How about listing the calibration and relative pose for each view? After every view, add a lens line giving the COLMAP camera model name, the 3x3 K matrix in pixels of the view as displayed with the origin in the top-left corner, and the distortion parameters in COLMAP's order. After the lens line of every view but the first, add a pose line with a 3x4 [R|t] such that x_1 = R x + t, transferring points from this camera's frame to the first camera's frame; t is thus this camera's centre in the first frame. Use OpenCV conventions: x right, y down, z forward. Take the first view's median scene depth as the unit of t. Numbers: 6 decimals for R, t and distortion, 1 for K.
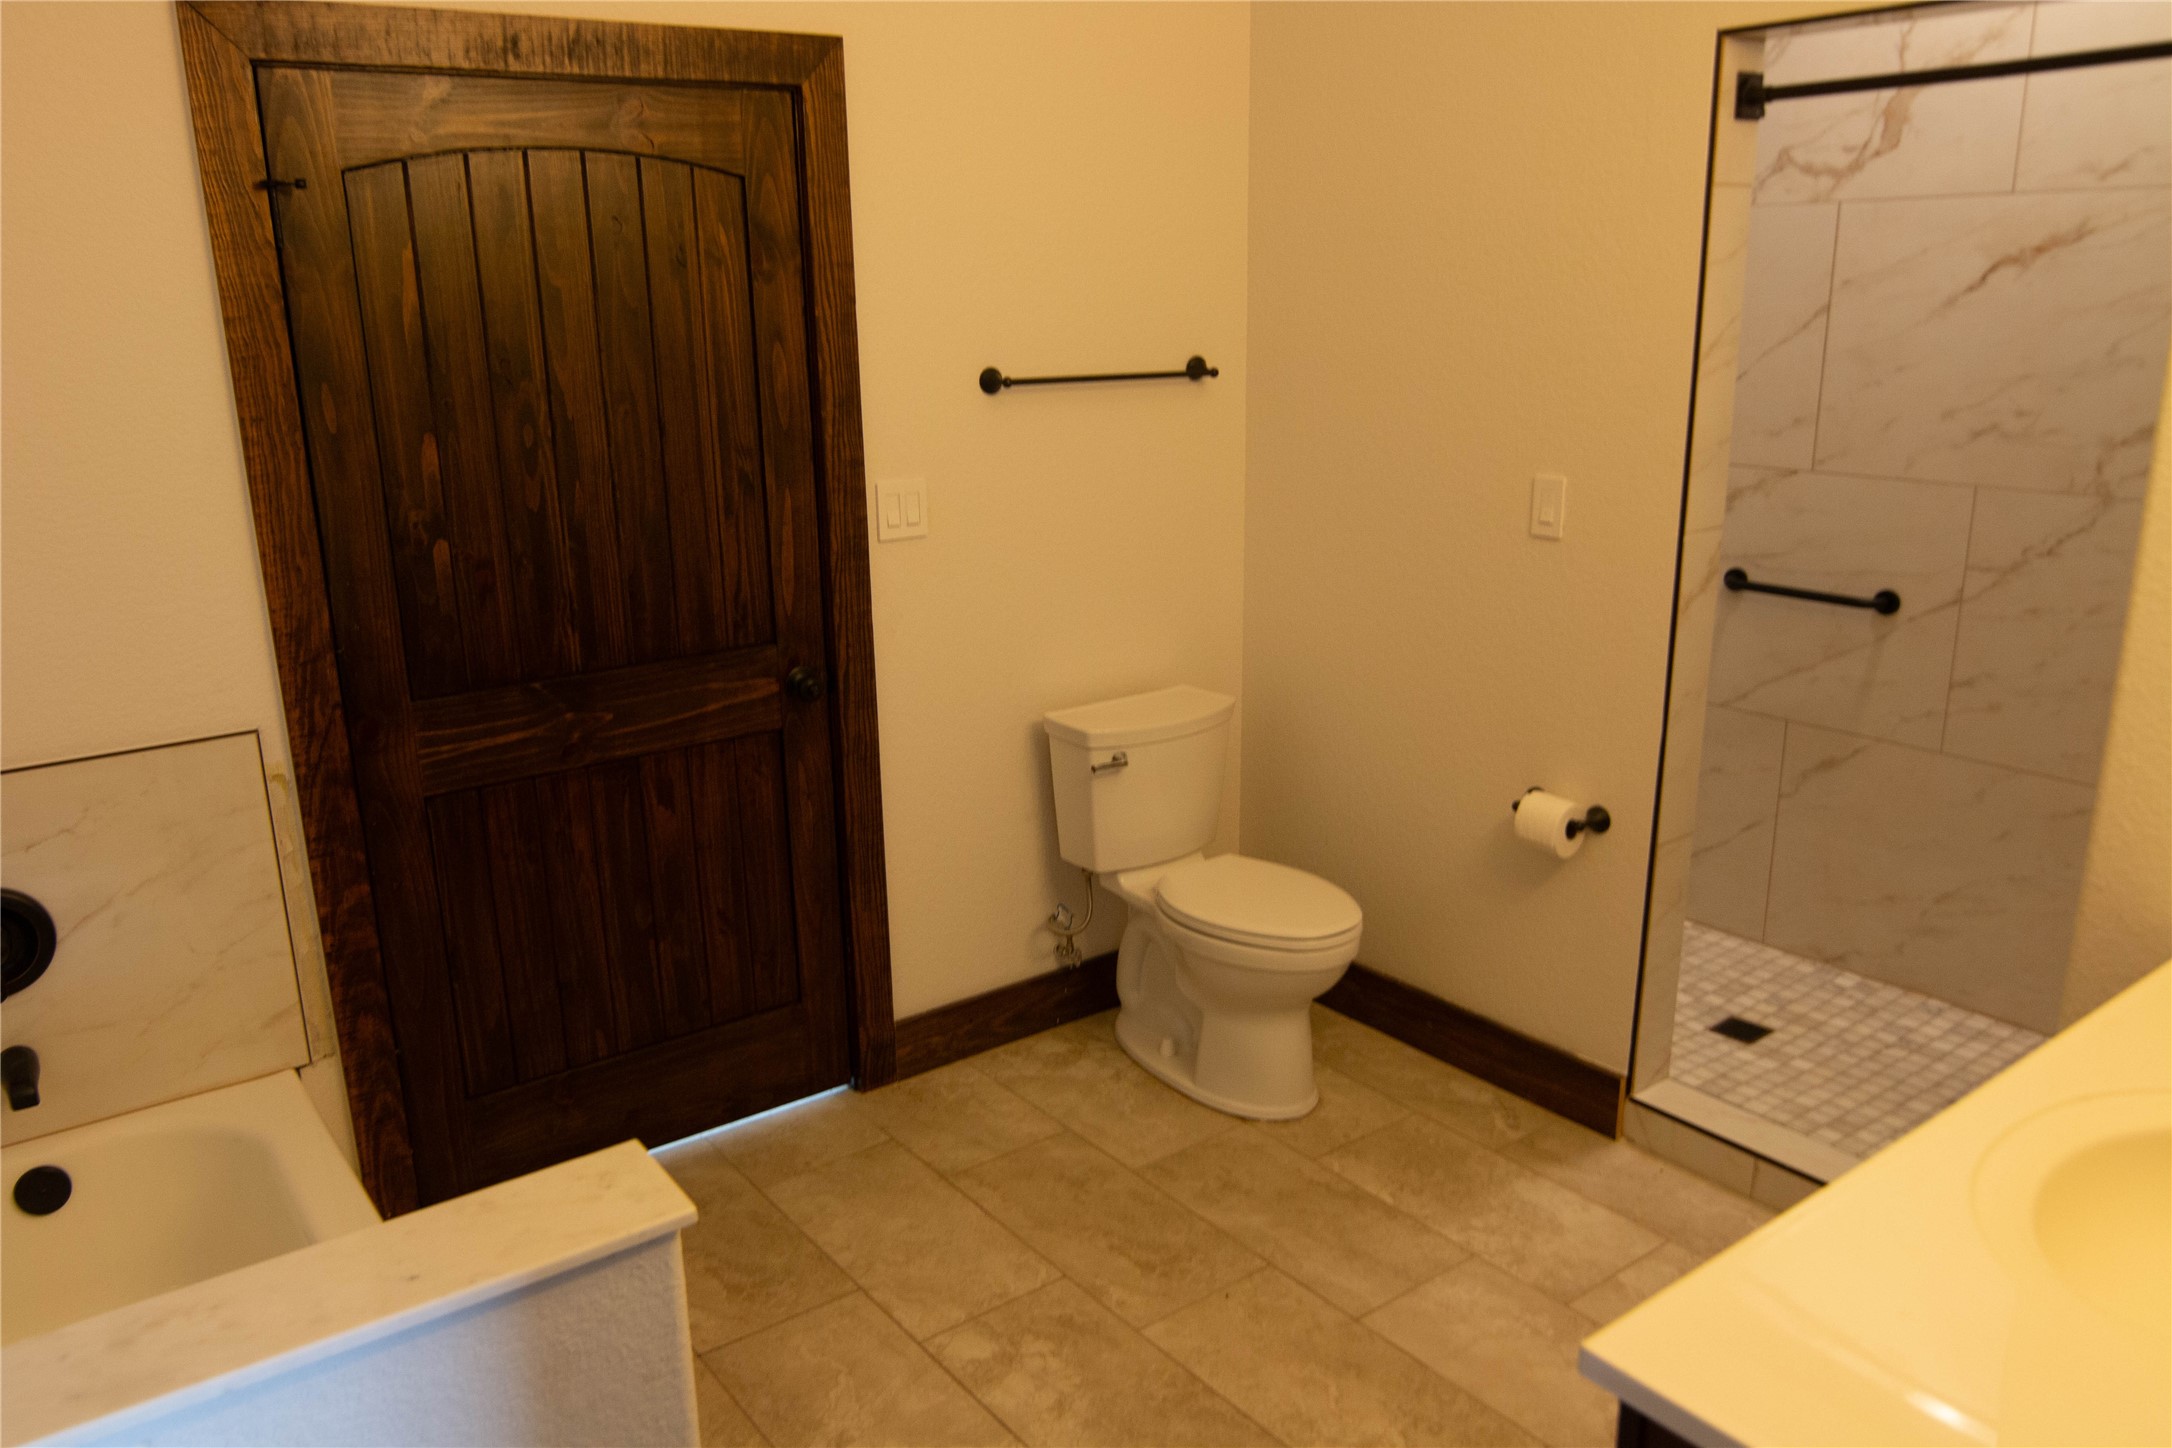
lens RADIAL K [[1600.0, 0, 1075.4], [0, 1600.0, 726.0], [0, 0, 1]] dist [-0.019228, -0.002420]
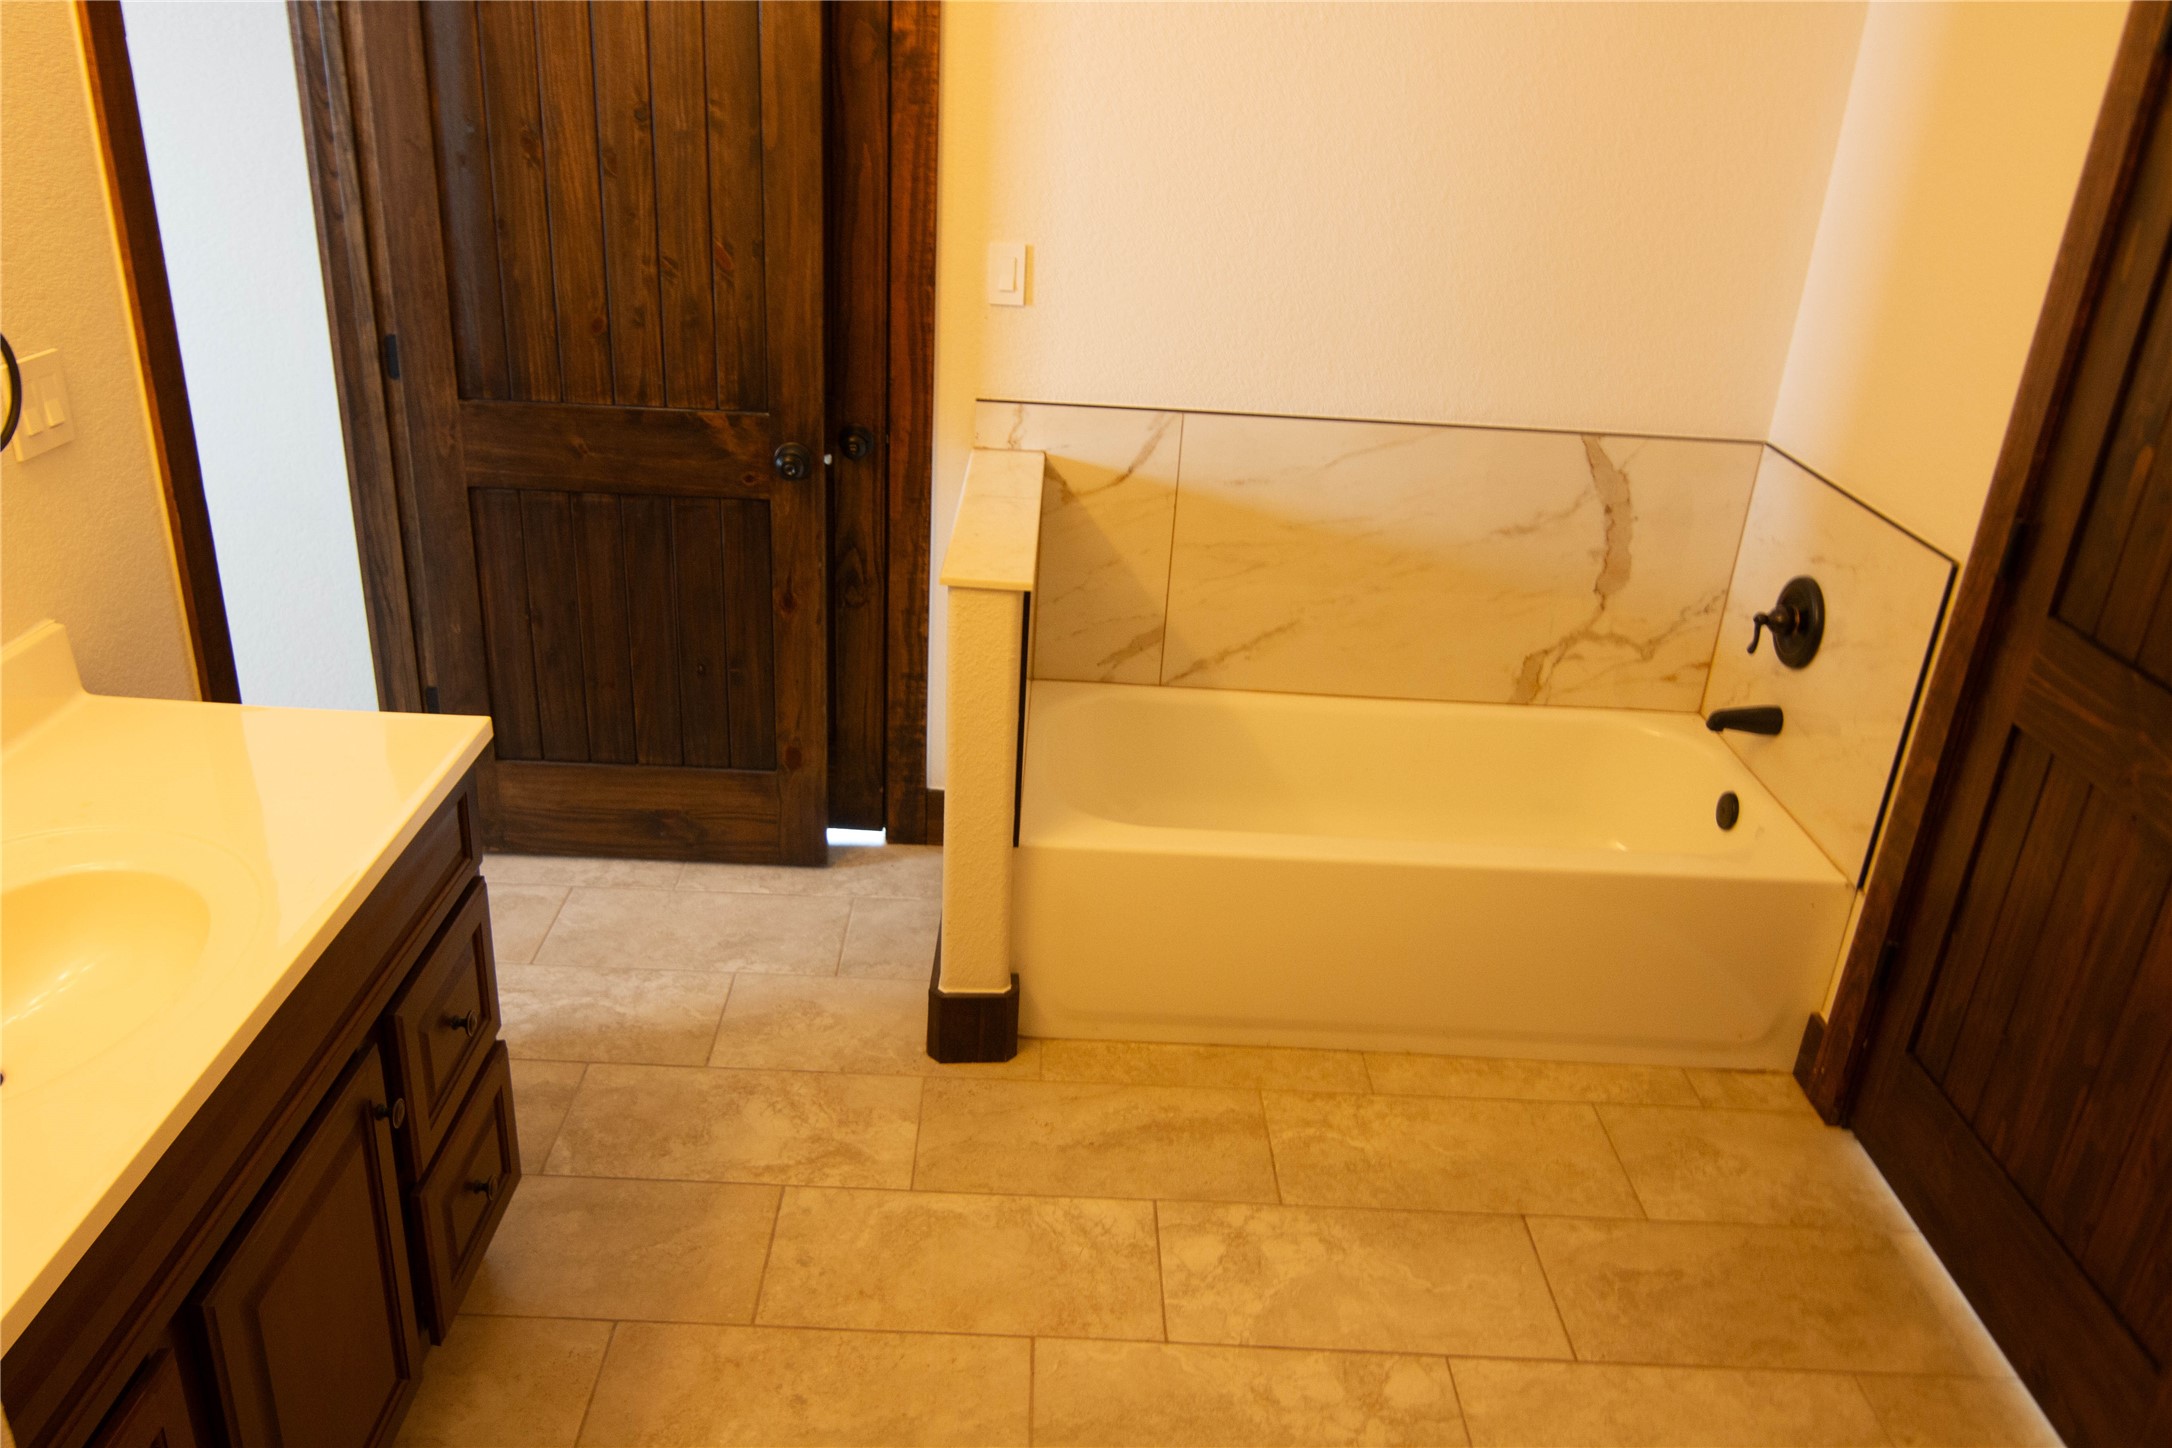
lens RADIAL K [[1624.4, 0, 1043.1], [0, 1624.4, 753.3], [0, 0, 1]] dist [-0.023195, 0.000648]
pose [[-0.611617, 0.324549, -0.721521, 0.467639], [-0.247667, 0.787605, 0.564215, -0.261578], [0.751389, 0.523781, -0.401333, 0.837442]]
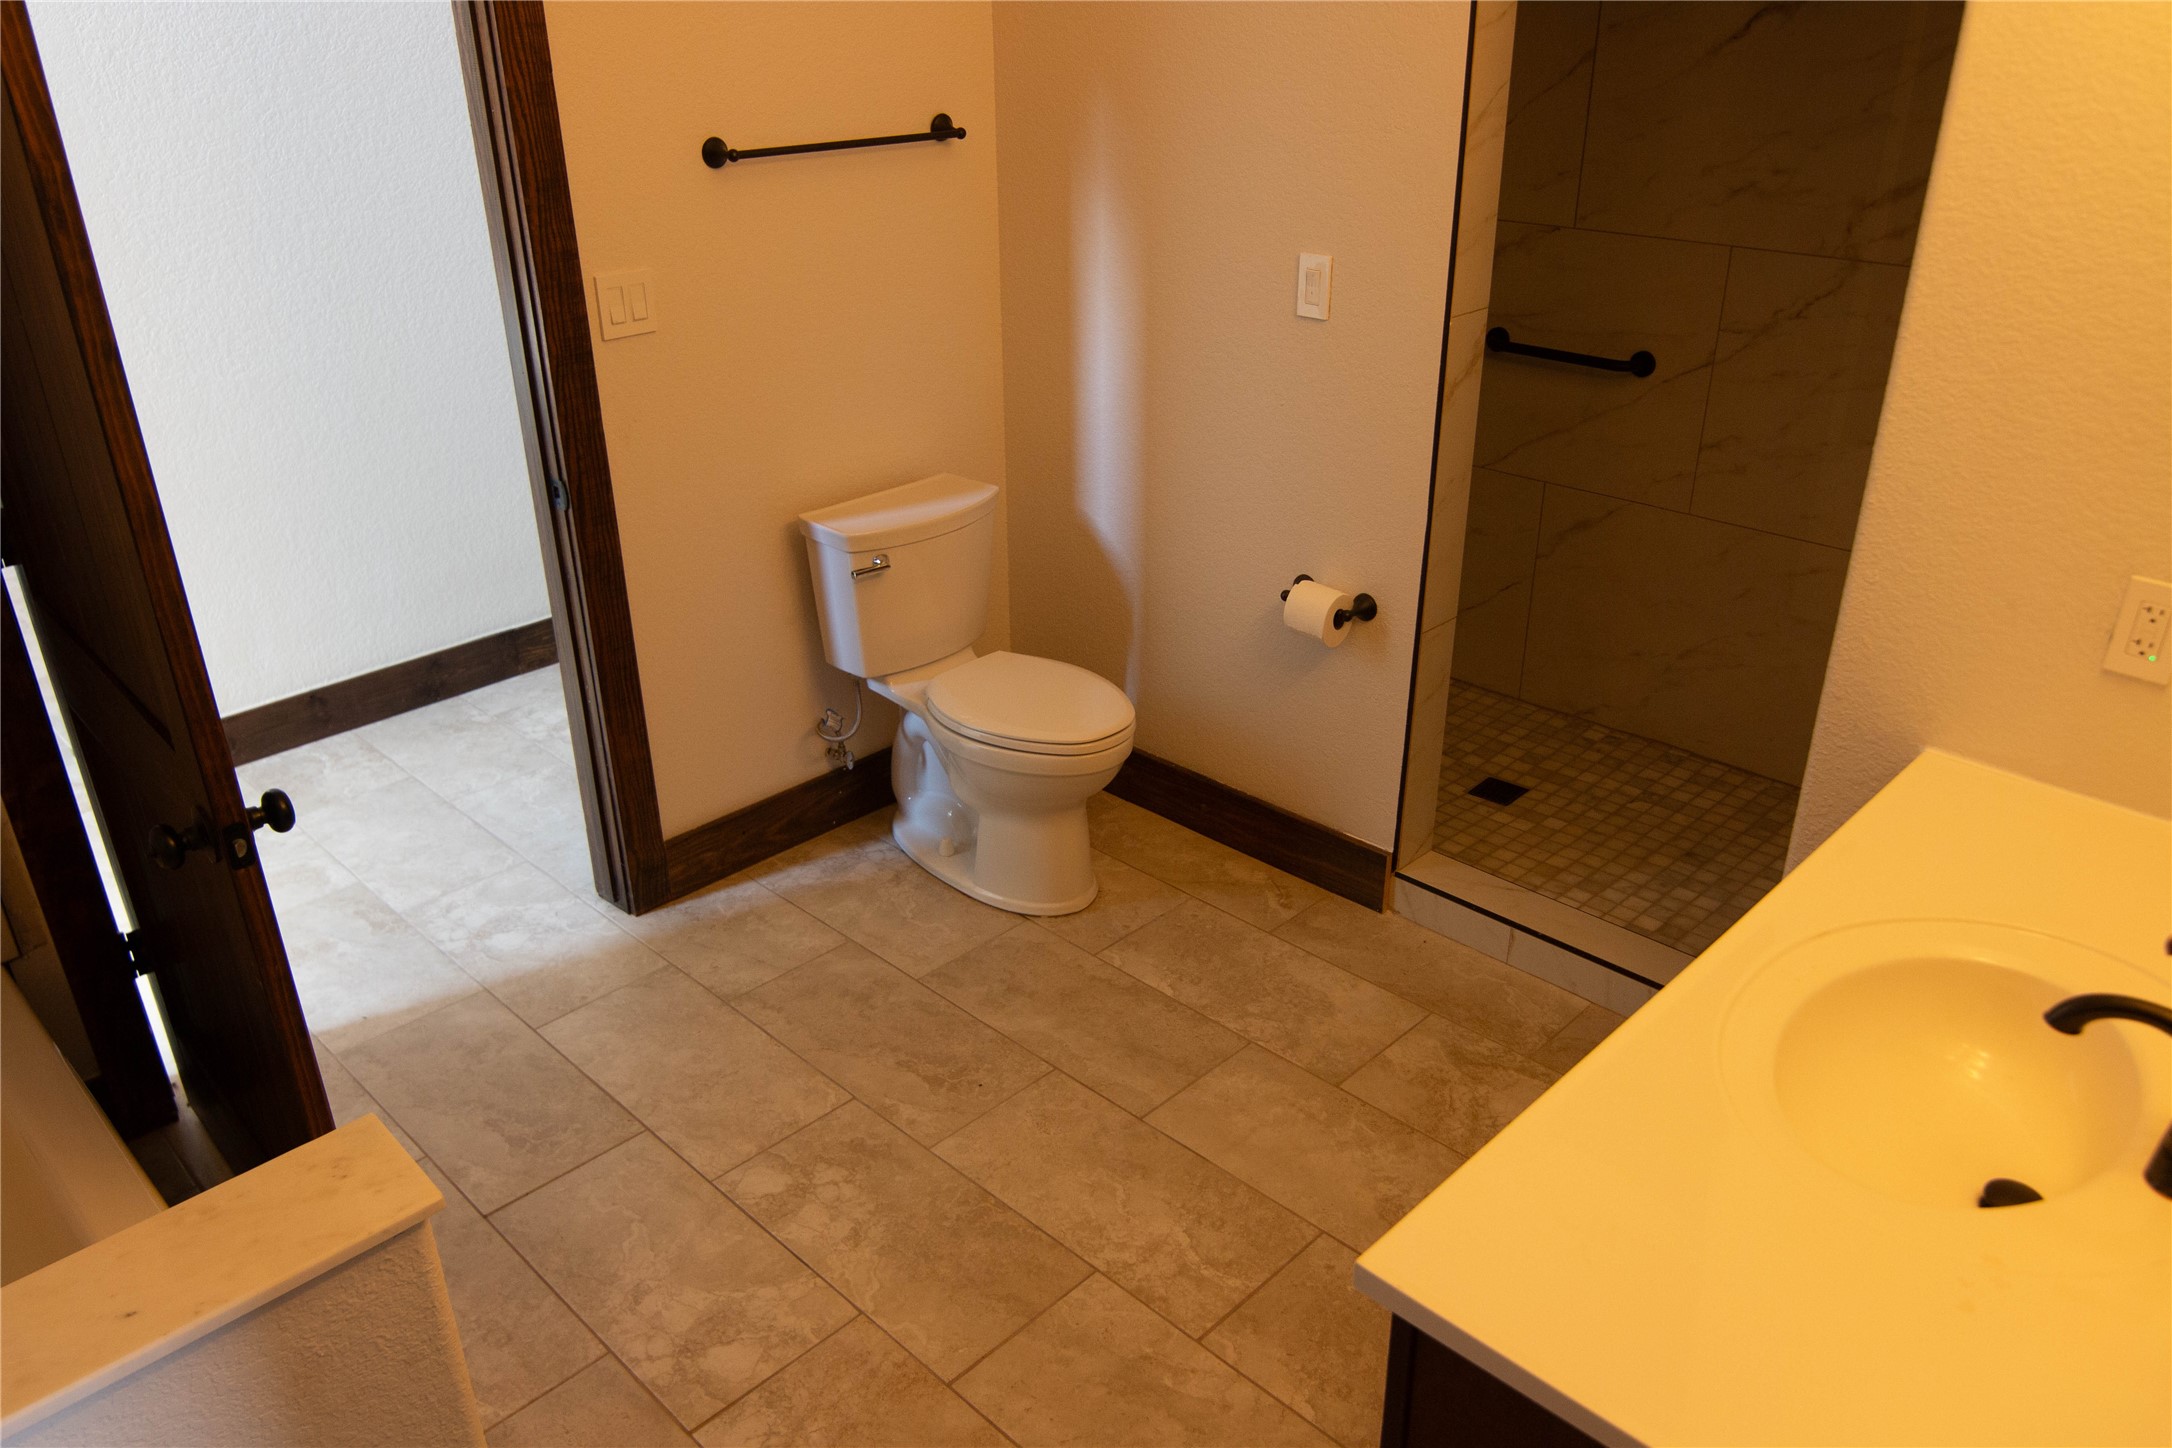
lens RADIAL K [[1595.8, 0, 1067.2], [0, 1595.8, 730.0], [0, 0, 1]] dist [-0.021652, 0.000544]
pose [[0.989923, -0.059837, 0.128341, 0.009969], [0.035650, 0.982453, 0.183073, -0.054857], [-0.137043, -0.176653, 0.974686, 0.038254]]
